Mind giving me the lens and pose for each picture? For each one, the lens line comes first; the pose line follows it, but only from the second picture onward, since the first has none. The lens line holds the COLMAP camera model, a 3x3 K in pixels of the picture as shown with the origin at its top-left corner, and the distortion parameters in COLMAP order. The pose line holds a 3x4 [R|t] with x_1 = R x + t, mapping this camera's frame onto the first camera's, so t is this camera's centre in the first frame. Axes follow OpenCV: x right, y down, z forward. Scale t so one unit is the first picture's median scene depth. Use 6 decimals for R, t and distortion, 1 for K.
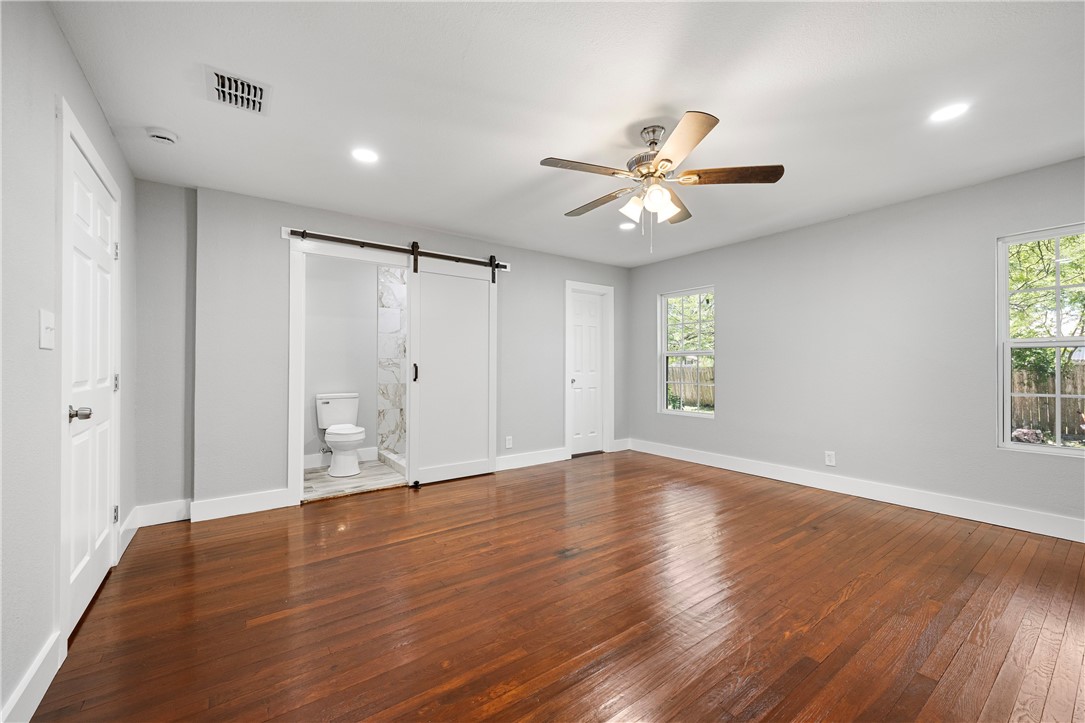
lens RADIAL K [[430.6, 0, 542.5], [0, 430.6, 361.5], [0, 0, 1]] dist [0.019051, -0.000066]
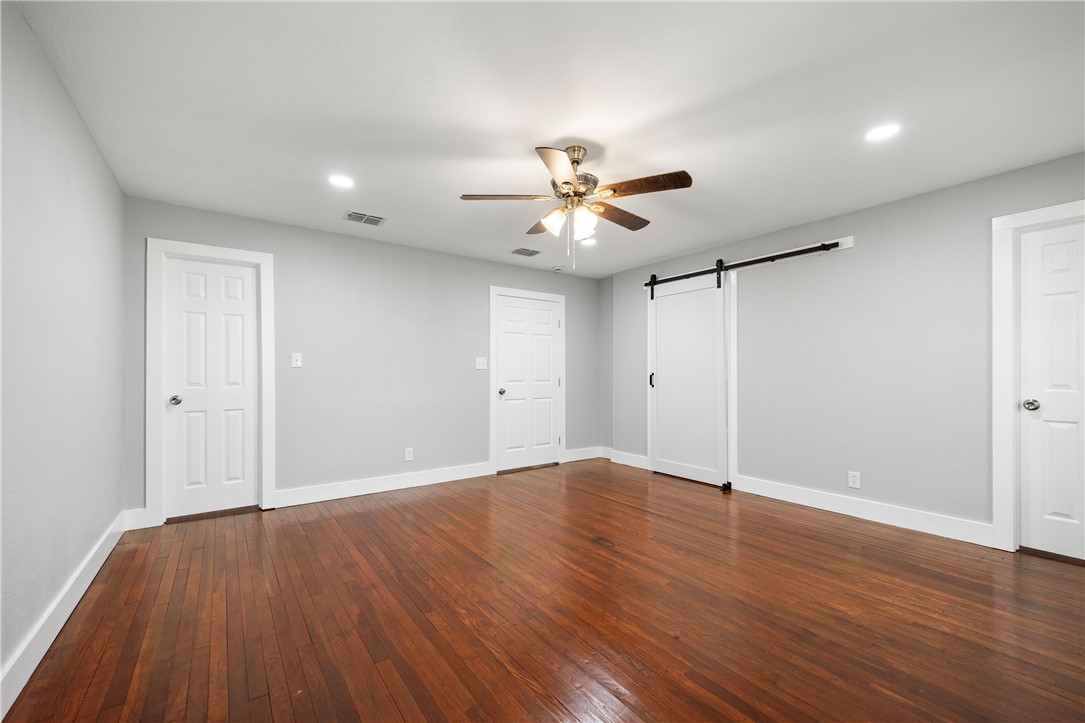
lens RADIAL K [[432.4, 0, 543.6], [0, 432.4, 372.7], [0, 0, 1]] dist [-0.000207, -0.000032]
pose [[0.004690, -0.004217, -0.999980, 0.998238], [0.006253, 0.999972, -0.004187, 0.008105], [0.999969, -0.006233, 0.004716, 0.716620]]
